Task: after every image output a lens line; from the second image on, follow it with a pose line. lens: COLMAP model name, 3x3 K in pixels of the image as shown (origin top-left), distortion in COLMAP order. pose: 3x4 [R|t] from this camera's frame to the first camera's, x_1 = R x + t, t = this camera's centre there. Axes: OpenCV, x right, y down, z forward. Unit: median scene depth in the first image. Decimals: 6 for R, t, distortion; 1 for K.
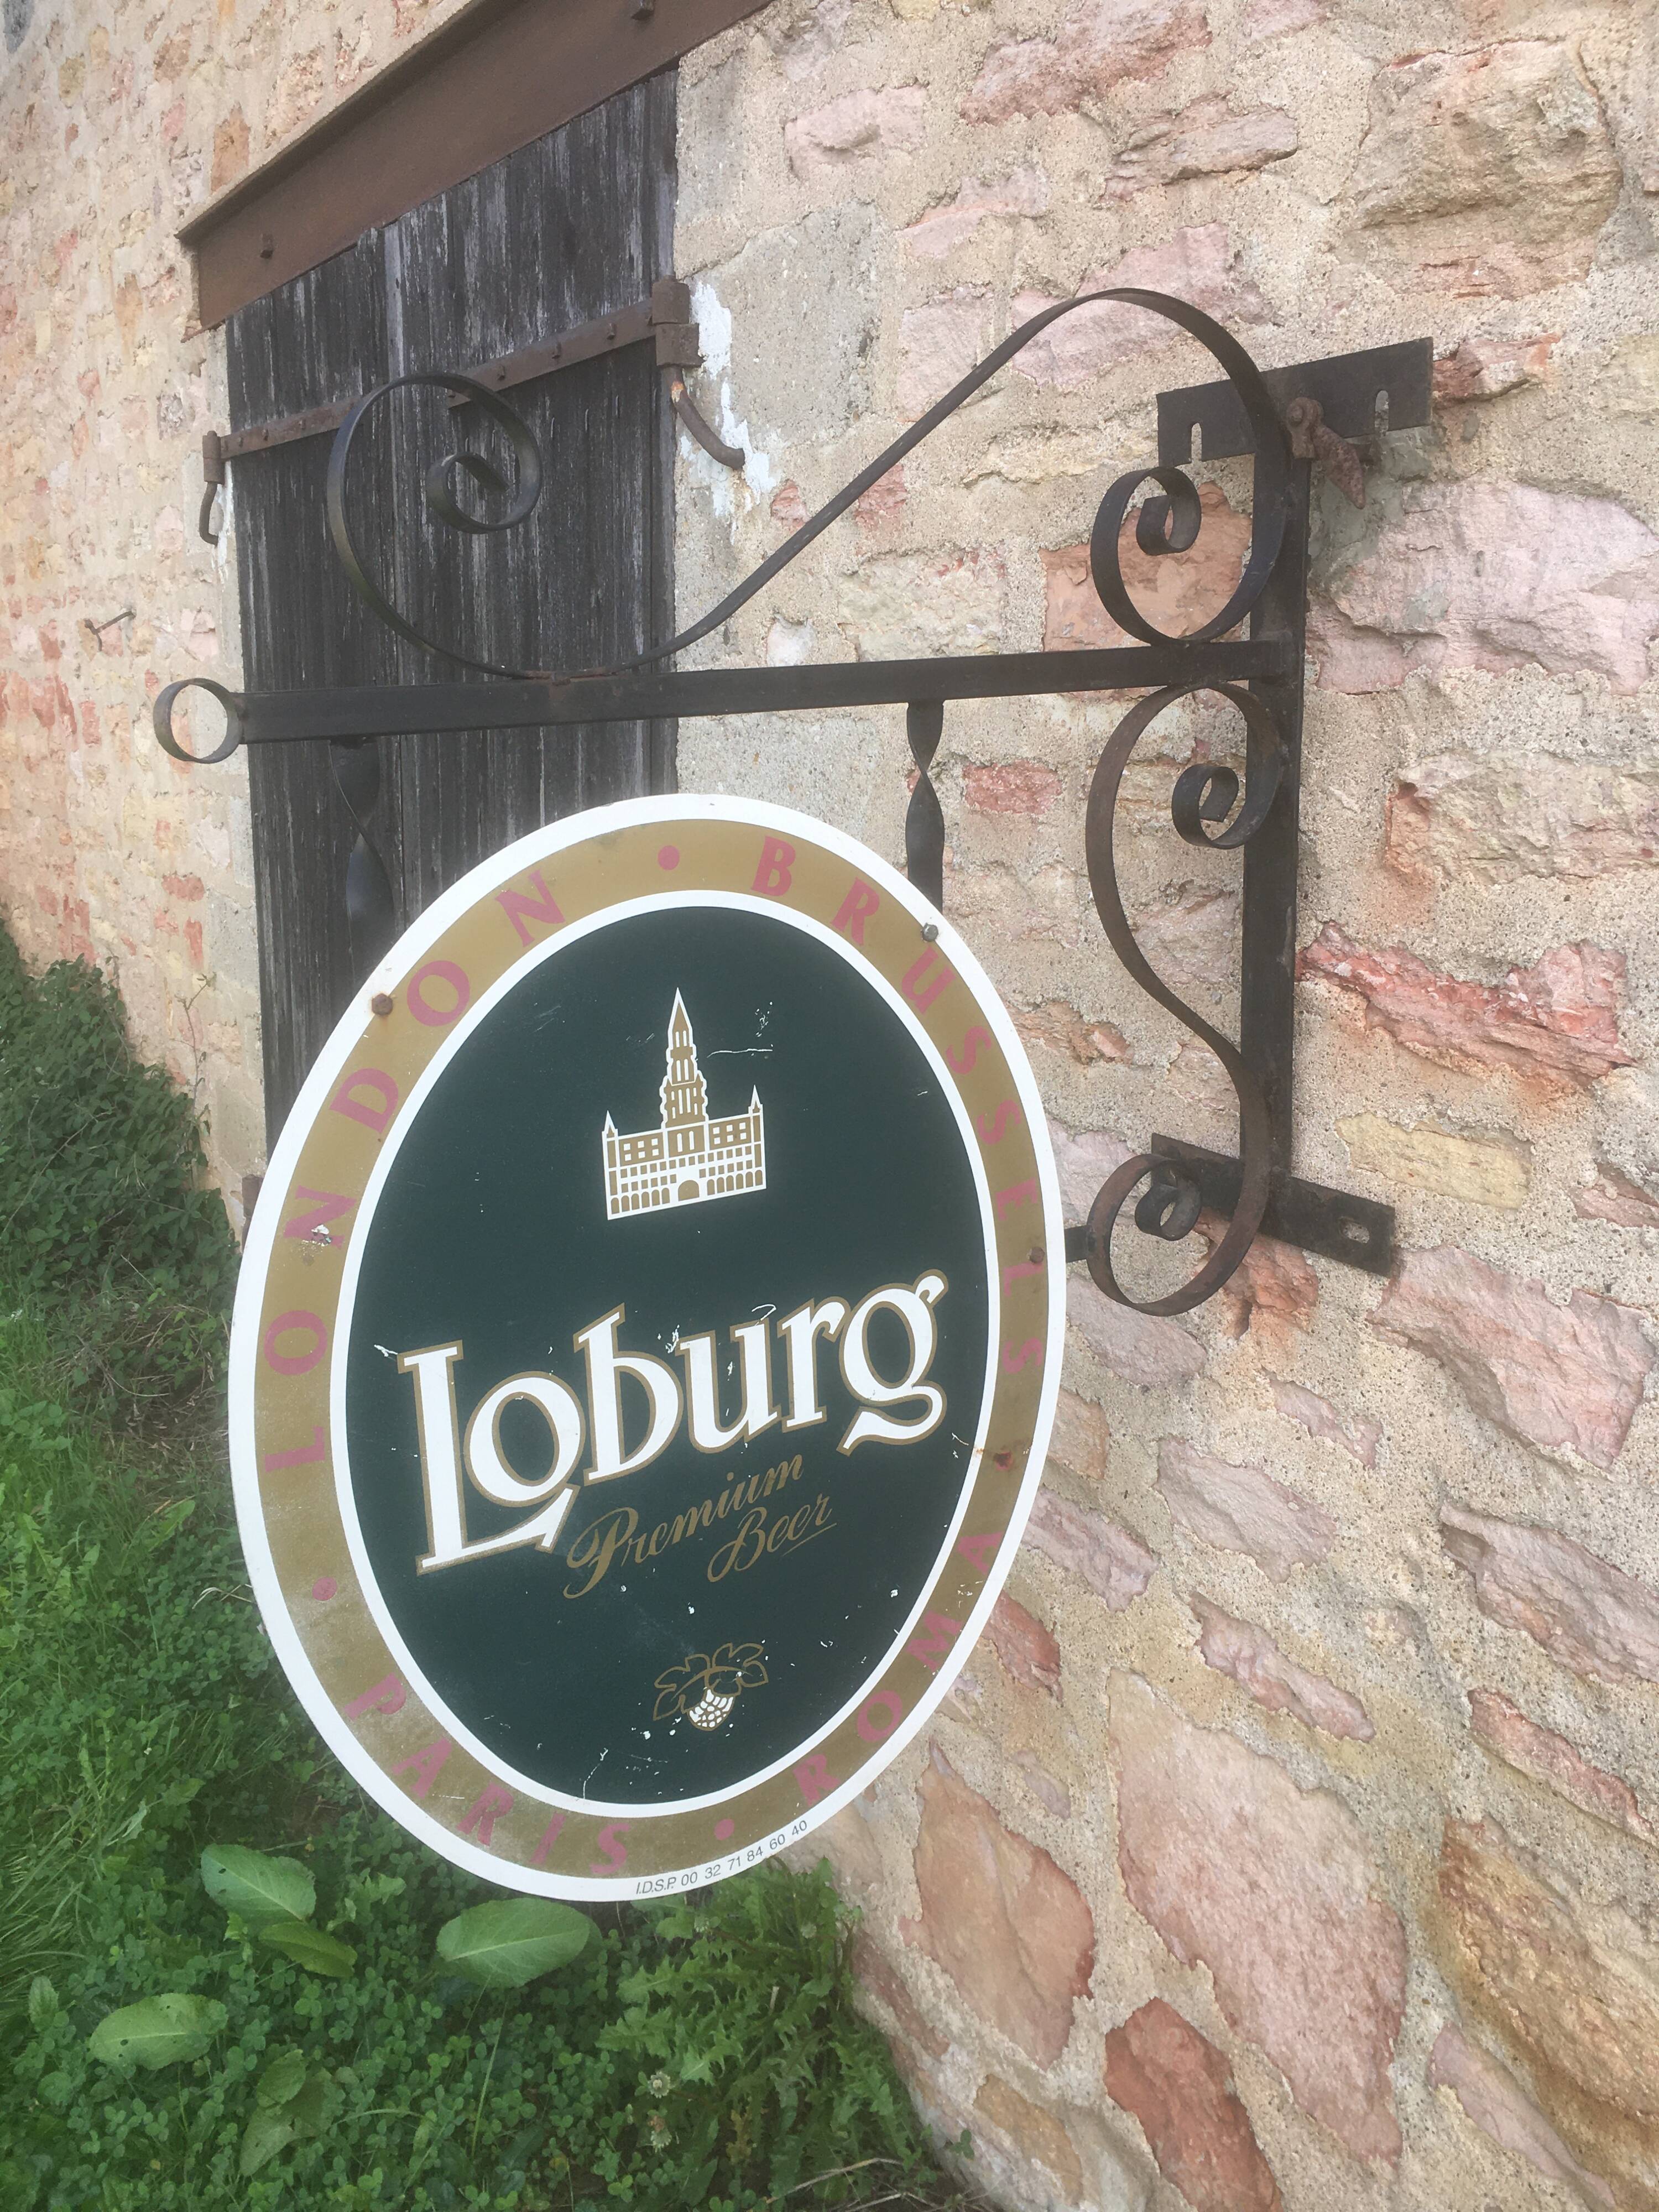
lens RADIAL K [[1896.7, 0, 821.6], [0, 1896.7, 1102.1], [0, 0, 1]] dist [0.079501, -0.107069]
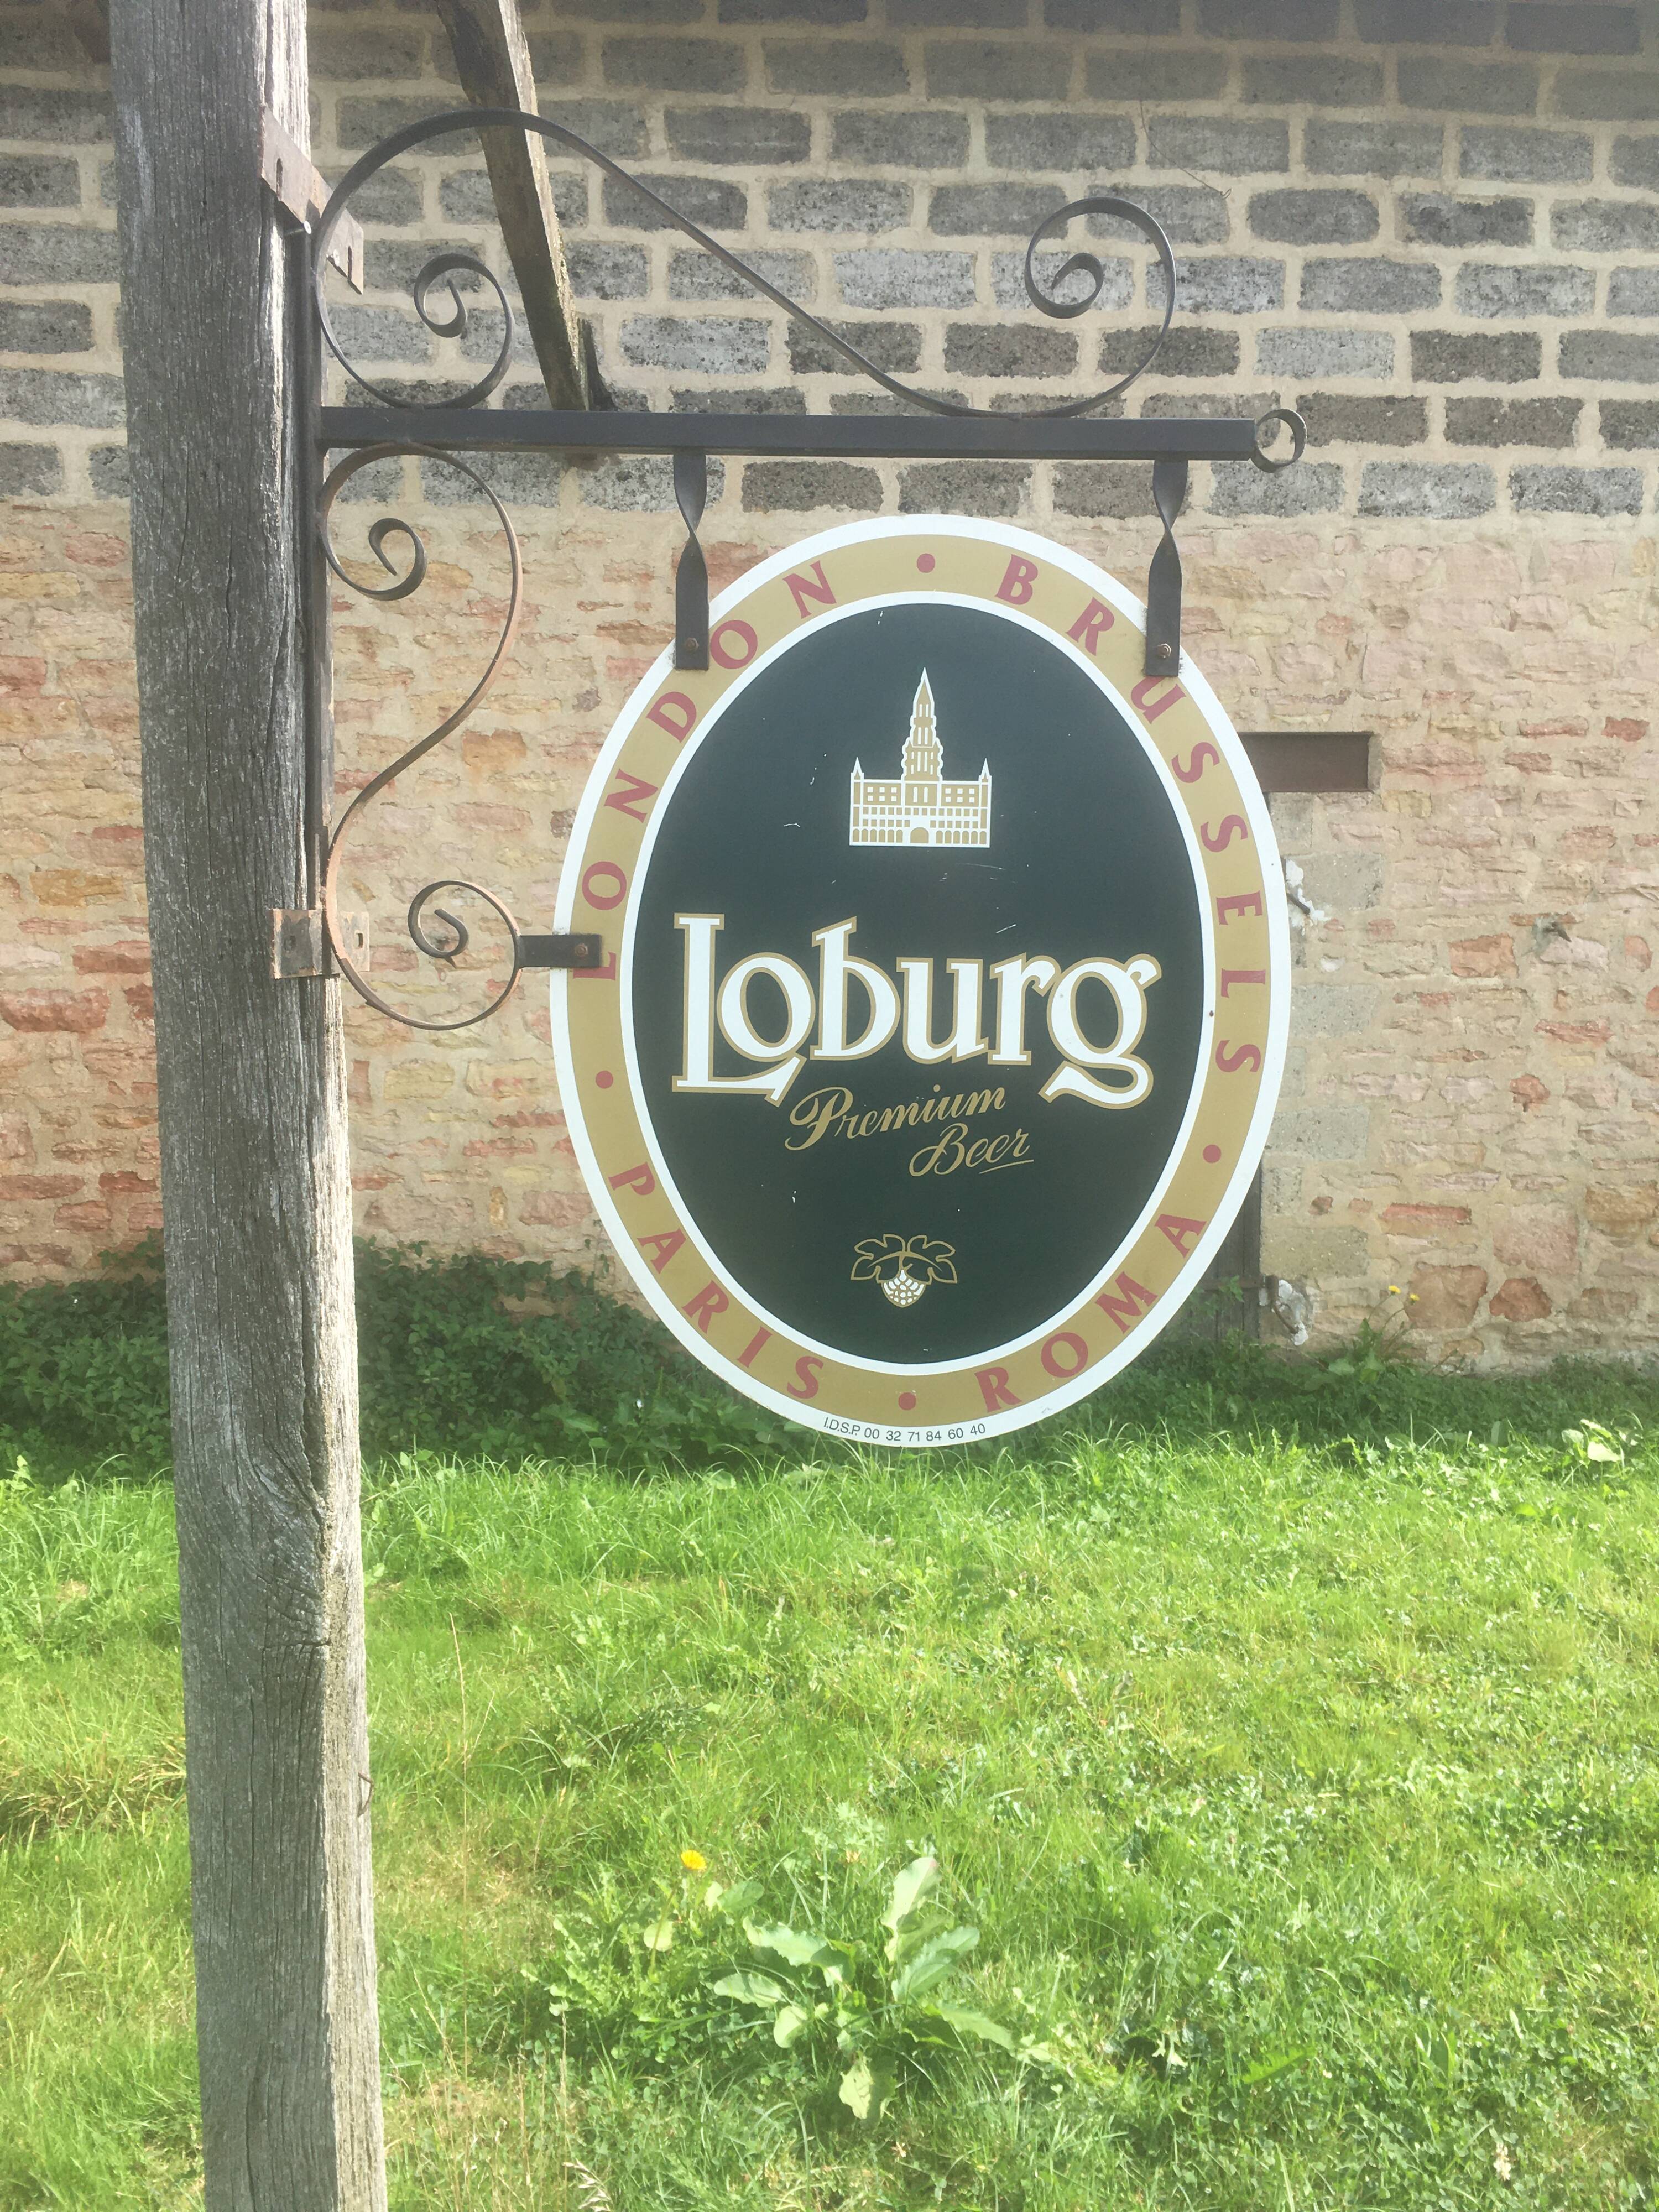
lens RADIAL K [[1896.7, 0, 837.3], [0, 1896.7, 1108.5], [0, 0, 1]] dist [0.079501, -0.107069]
pose [[0.845244, 0.102509, -0.524457, 0.533943], [-0.181677, 0.978093, -0.101624, 0.343087], [0.502550, 0.181179, 0.845350, -0.054295]]
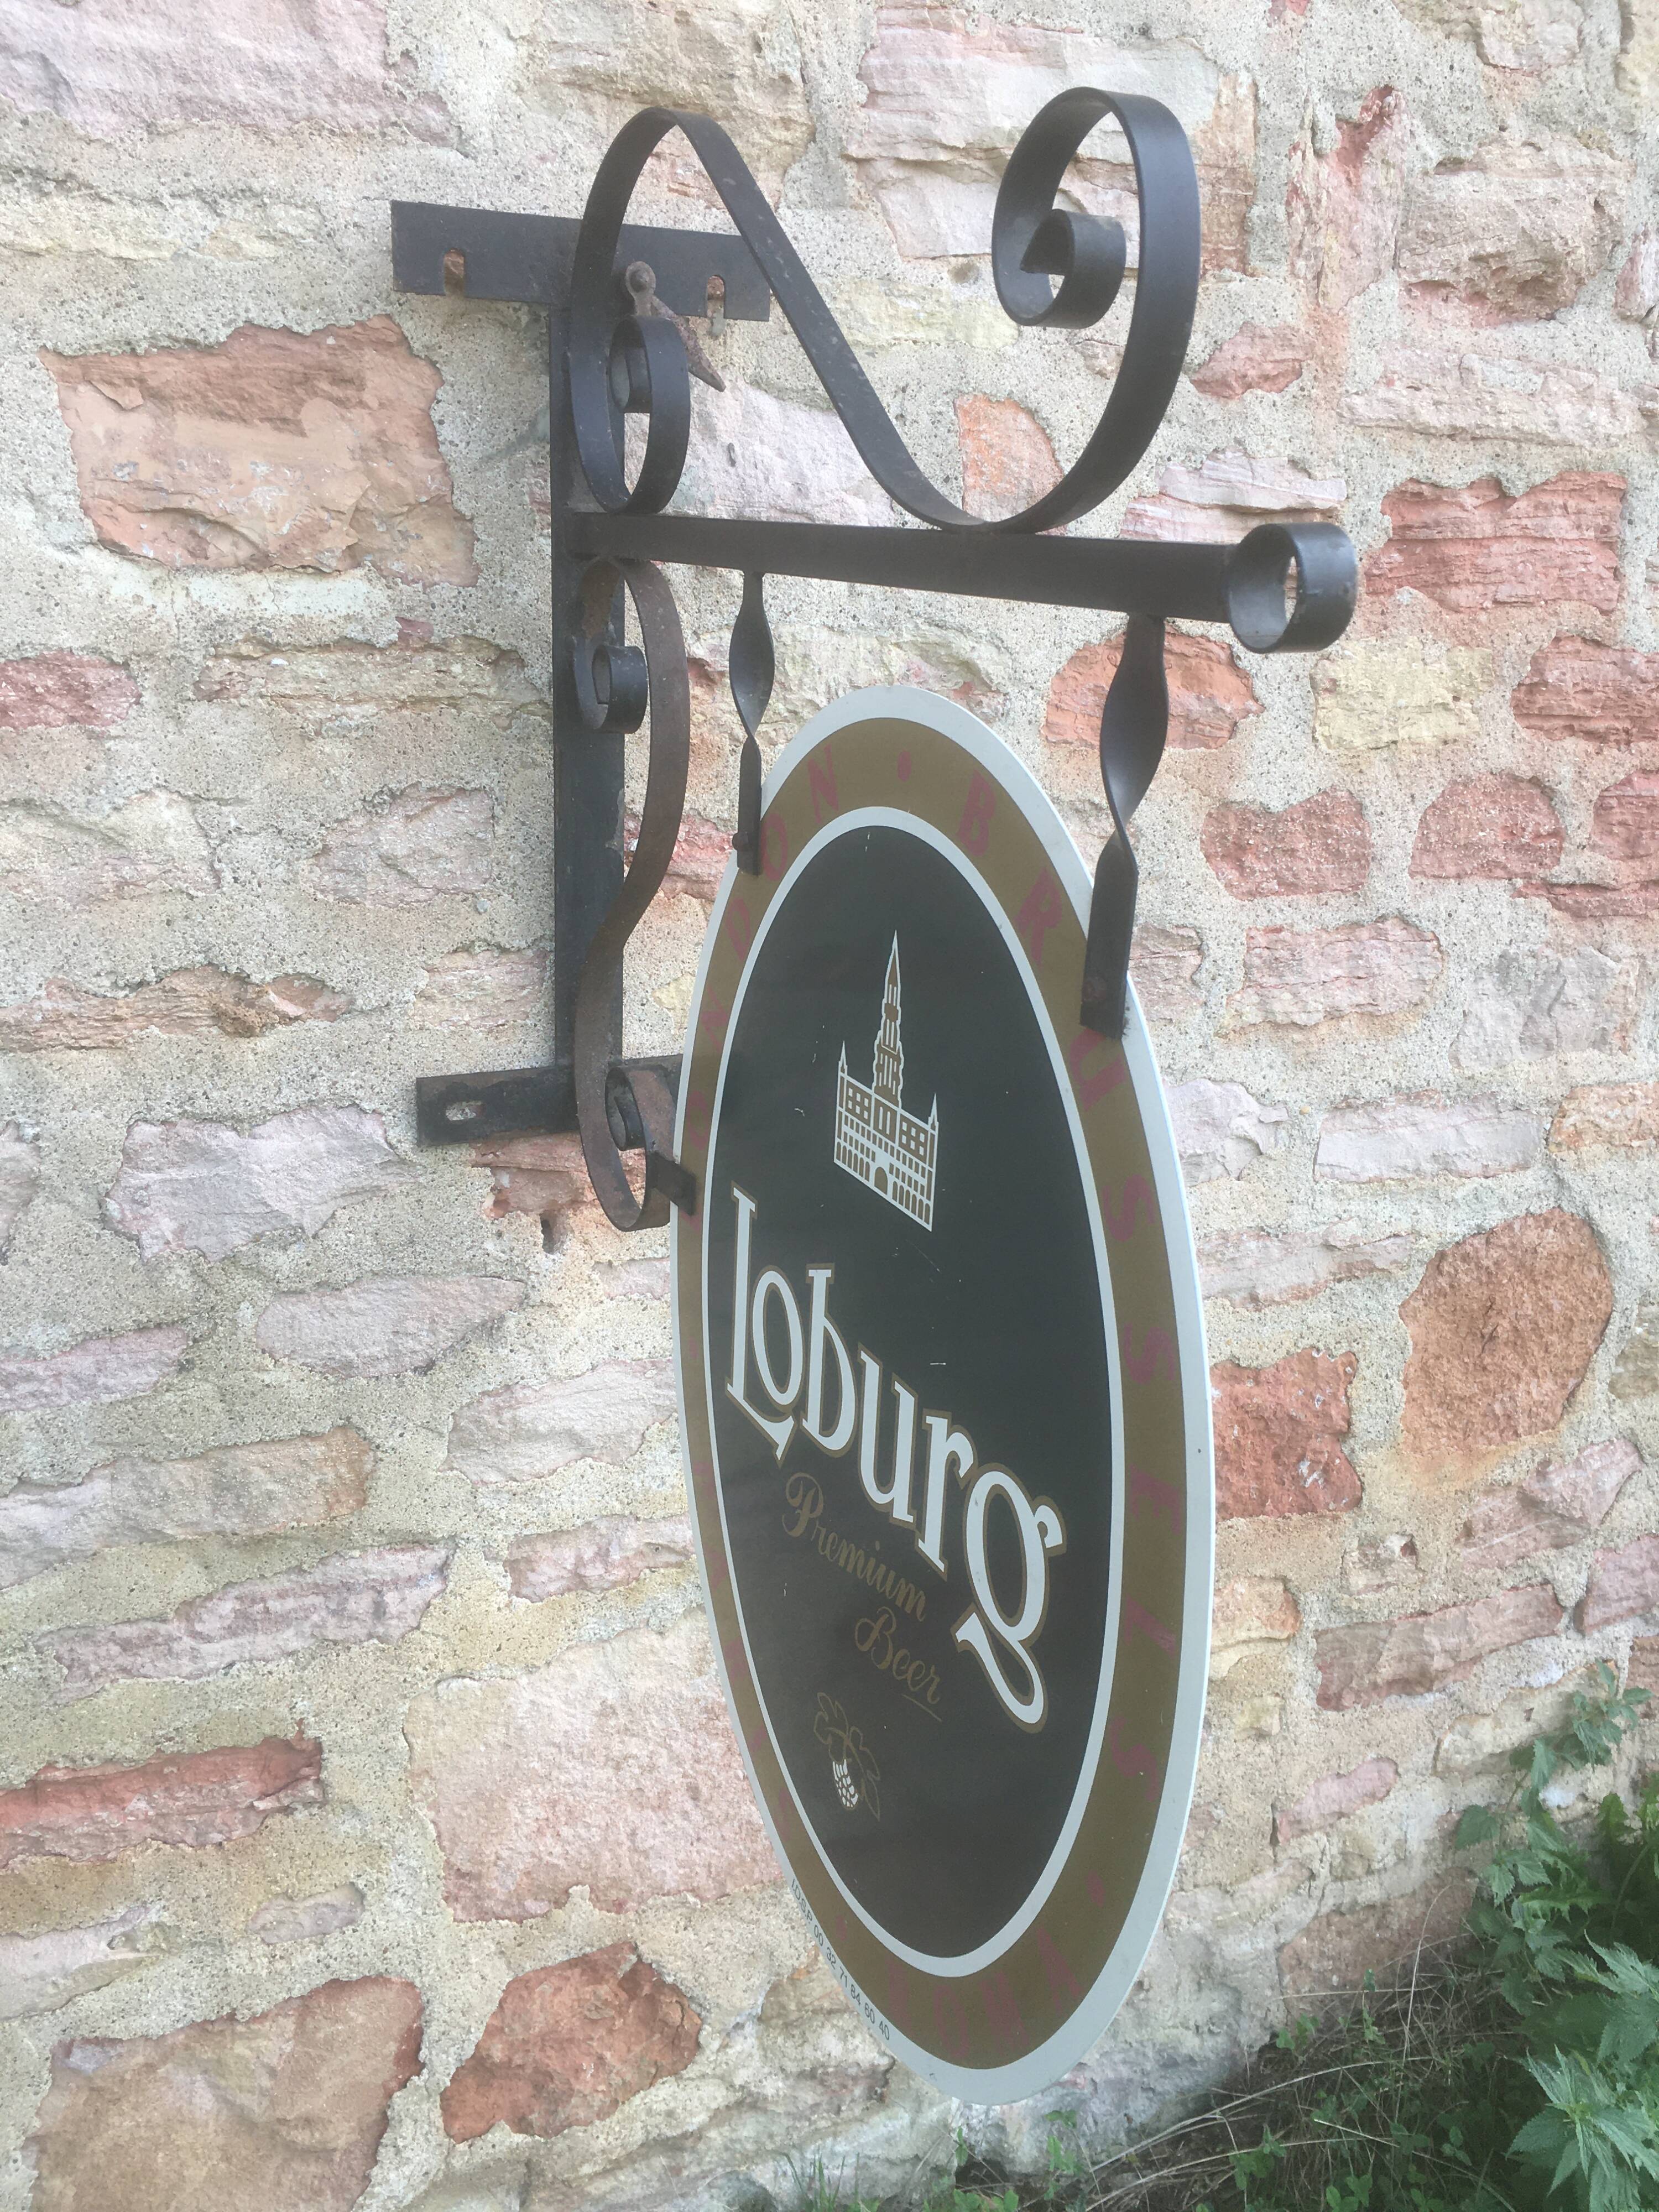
lens RADIAL K [[1896.7, 0, 831.8], [0, 1896.7, 1099.0], [0, 0, 1]] dist [0.079501, -0.107069]
pose [[0.065880, -0.253402, 0.965115, -0.807164], [0.199447, 0.951042, 0.236092, -0.175448], [-0.977691, 0.176936, 0.113195, 0.881396]]
